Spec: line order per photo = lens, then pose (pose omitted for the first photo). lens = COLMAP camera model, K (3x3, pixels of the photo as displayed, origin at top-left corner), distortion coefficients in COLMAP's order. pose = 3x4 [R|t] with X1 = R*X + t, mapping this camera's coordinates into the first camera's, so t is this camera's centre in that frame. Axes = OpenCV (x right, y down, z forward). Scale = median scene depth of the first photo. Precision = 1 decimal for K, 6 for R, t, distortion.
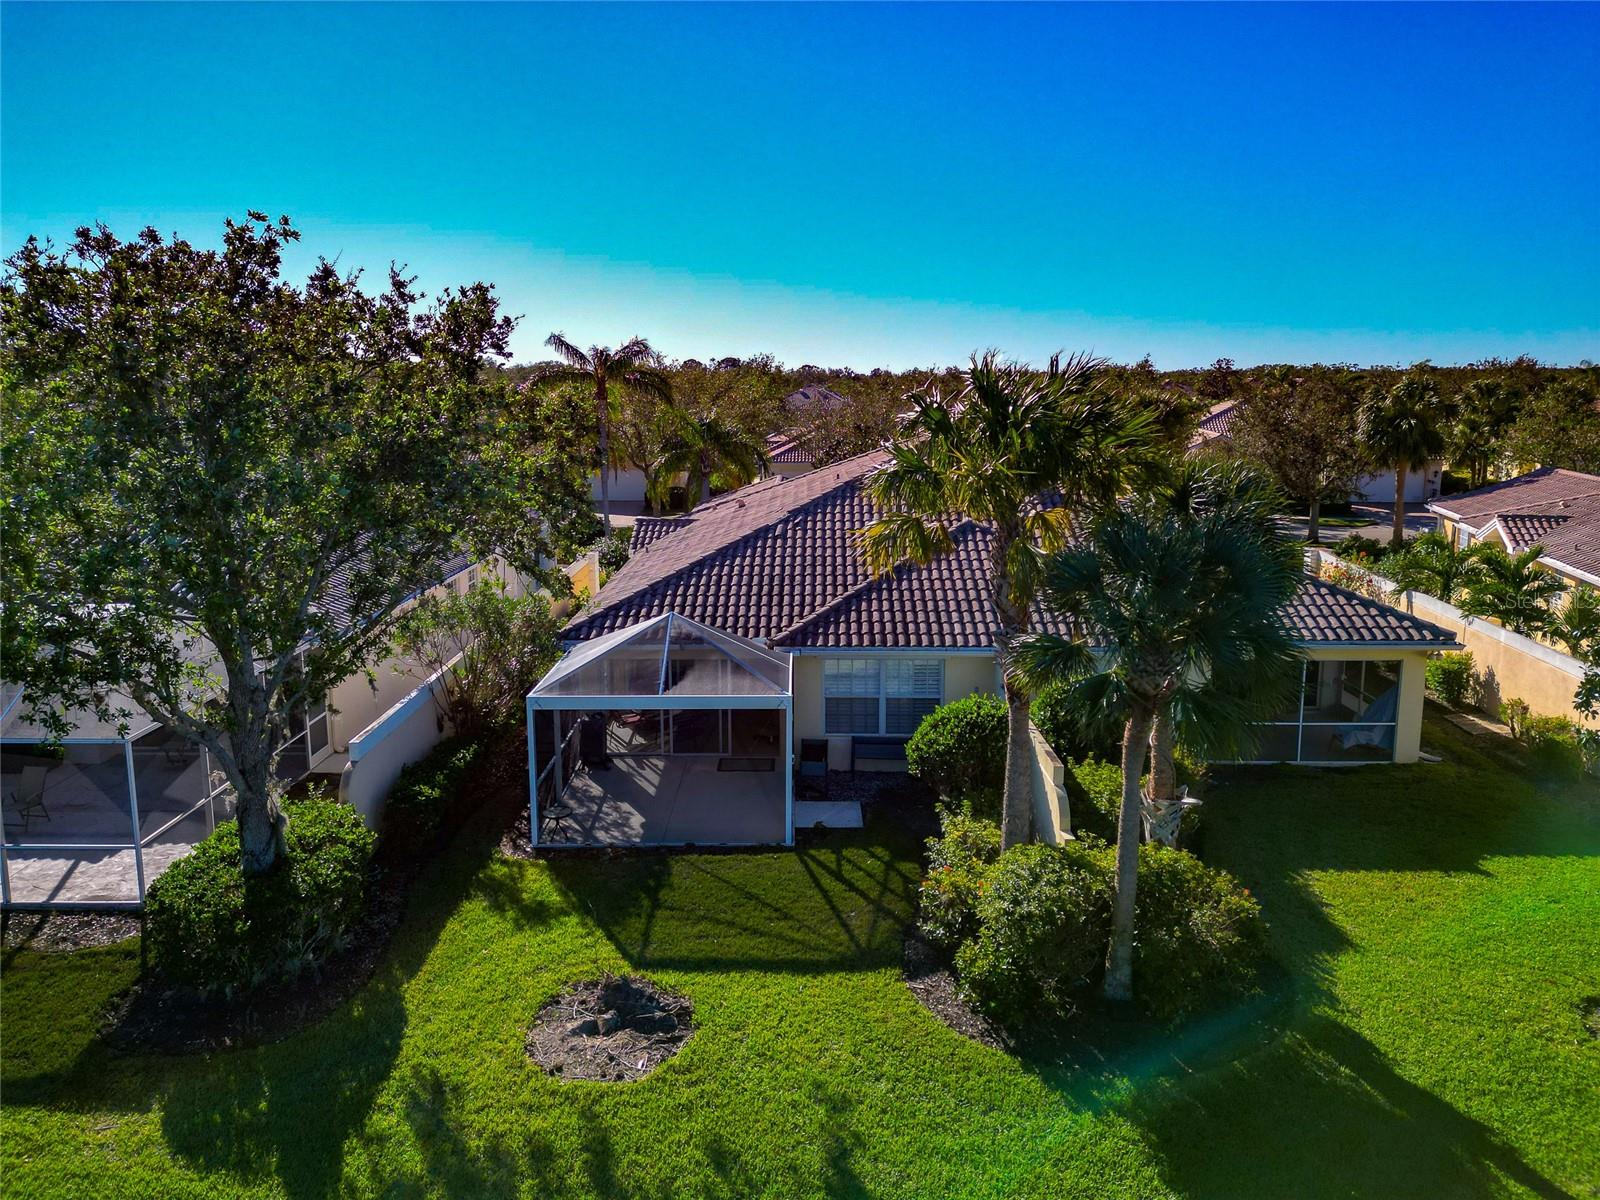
lens RADIAL K [[1129.1, 0, 786.3], [0, 1129.1, 579.1], [0, 0, 1]] dist [0.074995, -0.065925]
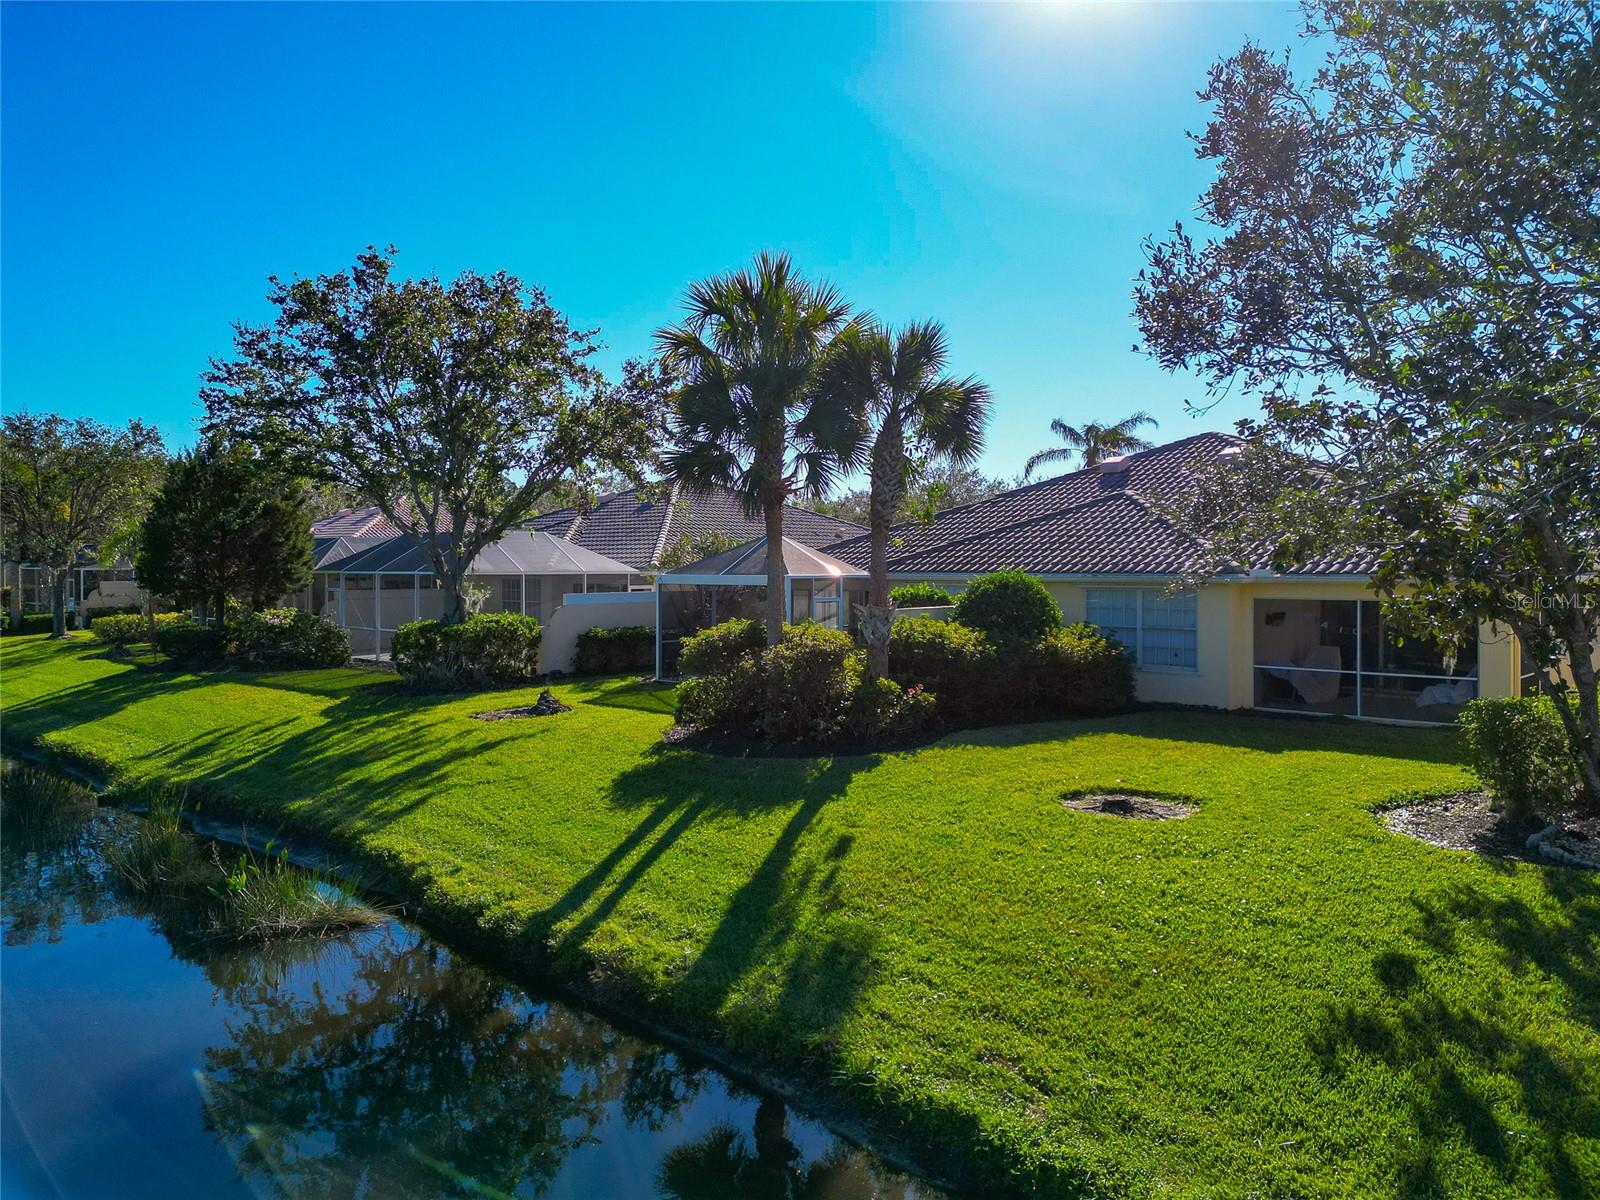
lens RADIAL K [[1129.1, 0, 786.3], [0, 1129.1, 579.1], [0, 0, 1]] dist [0.074995, -0.065925]
pose [[0.740677, 0.013528, -0.671725, 0.826082], [-0.118241, 0.986817, -0.110505, 0.236934], [0.661375, 0.161274, 0.732512, 0.031394]]
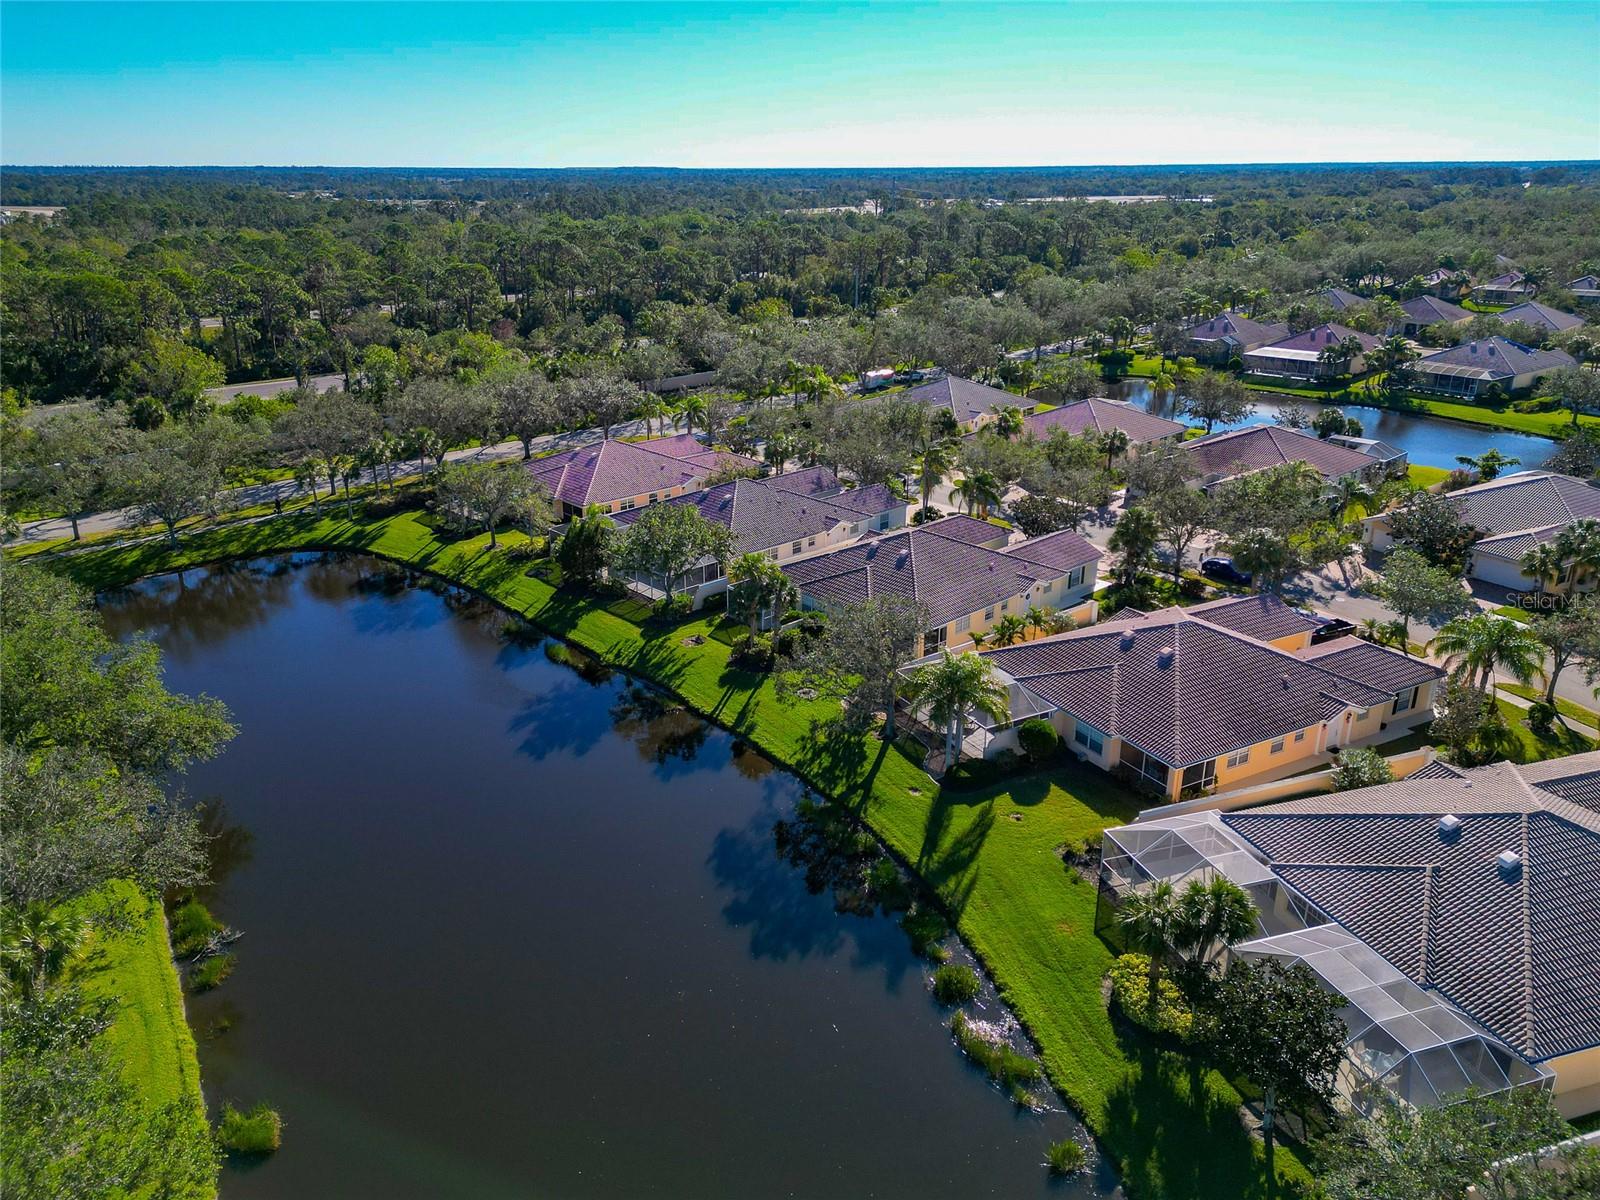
lens RADIAL K [[1129.1, 0, 786.3], [0, 1129.1, 579.1], [0, 0, 1]] dist [0.074995, -0.065925]
pose [[0.689695, 0.251361, -0.679071, 2.973064], [-0.125877, 0.965156, 0.229411, -0.976280], [0.713075, -0.072744, 0.697304, -2.016668]]
